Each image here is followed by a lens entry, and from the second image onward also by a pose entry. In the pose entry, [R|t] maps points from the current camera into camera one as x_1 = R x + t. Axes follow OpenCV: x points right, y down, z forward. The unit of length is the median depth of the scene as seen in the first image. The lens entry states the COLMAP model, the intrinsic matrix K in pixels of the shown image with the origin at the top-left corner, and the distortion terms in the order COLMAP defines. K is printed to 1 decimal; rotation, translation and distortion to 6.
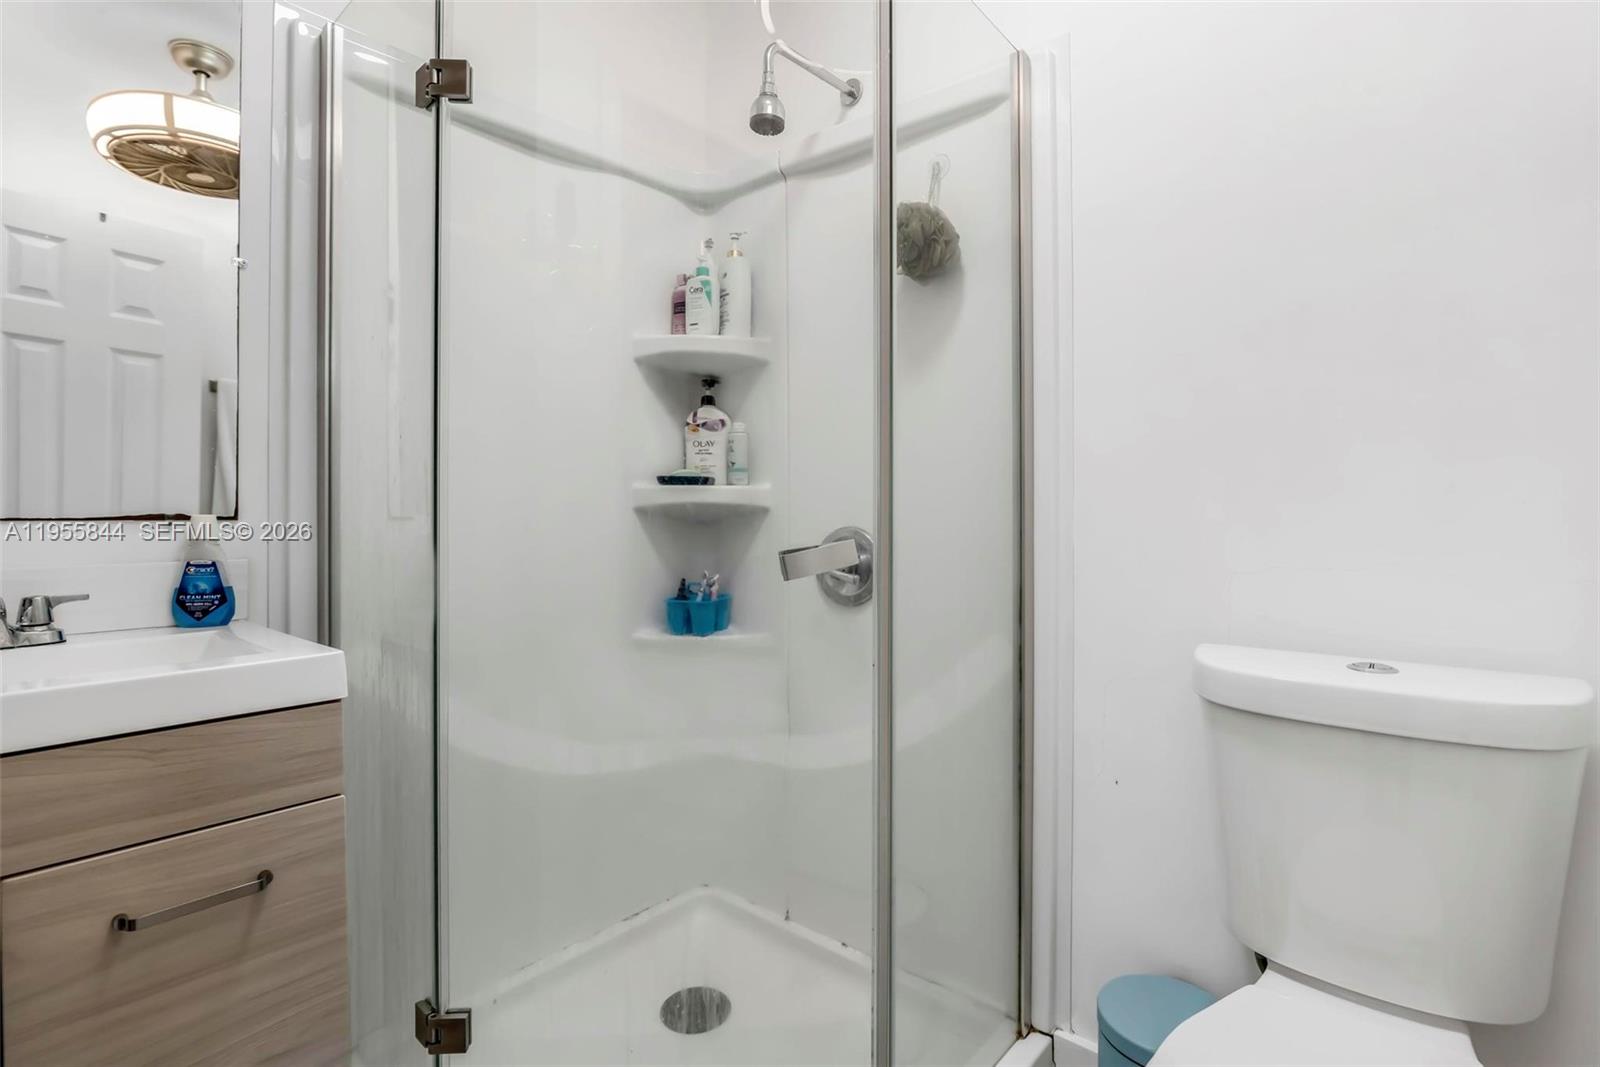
lens RADIAL K [[747.7, 0, 801.9], [0, 747.7, 521.9], [0, 0, 1]] dist [-0.010758, 0.003261]
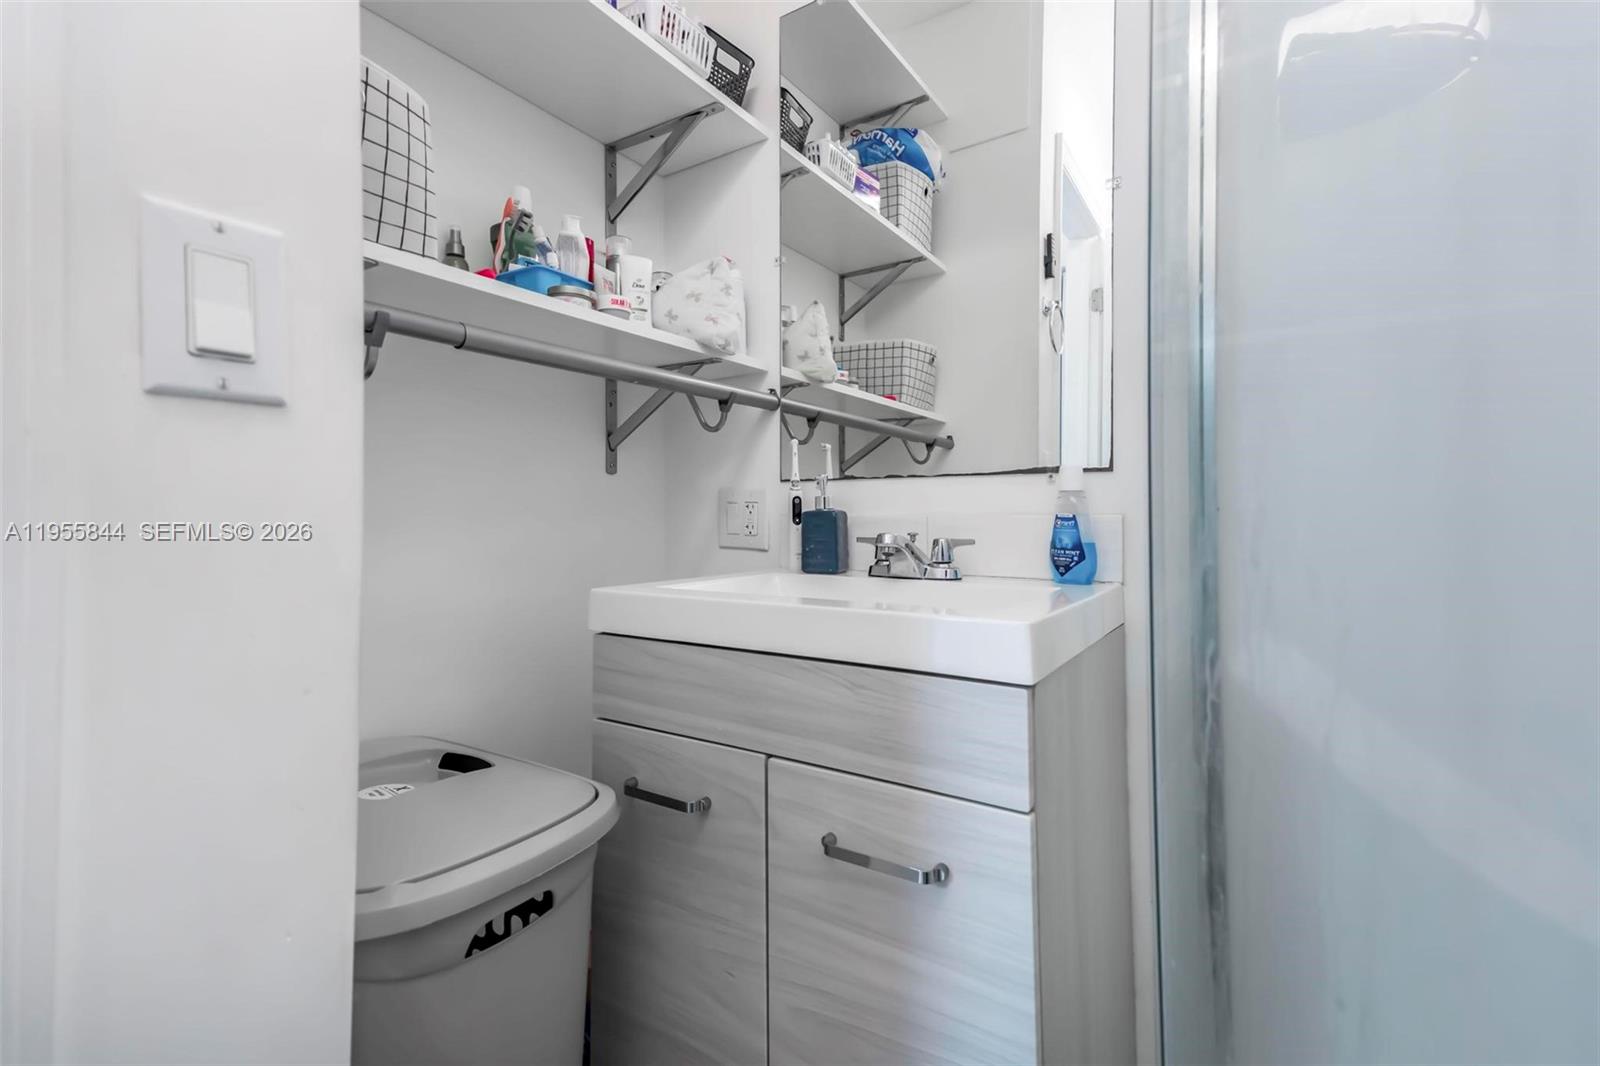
lens RADIAL K [[702.7, 0, 802.2], [0, 702.7, 520.4], [0, 0, 1]] dist [0.001566, 0.000027]
pose [[0.172550, 0.008075, -0.984968, 0.018927], [-0.009821, 0.999931, 0.006477, 0.058539], [0.984952, 0.008555, 0.172617, 0.515115]]
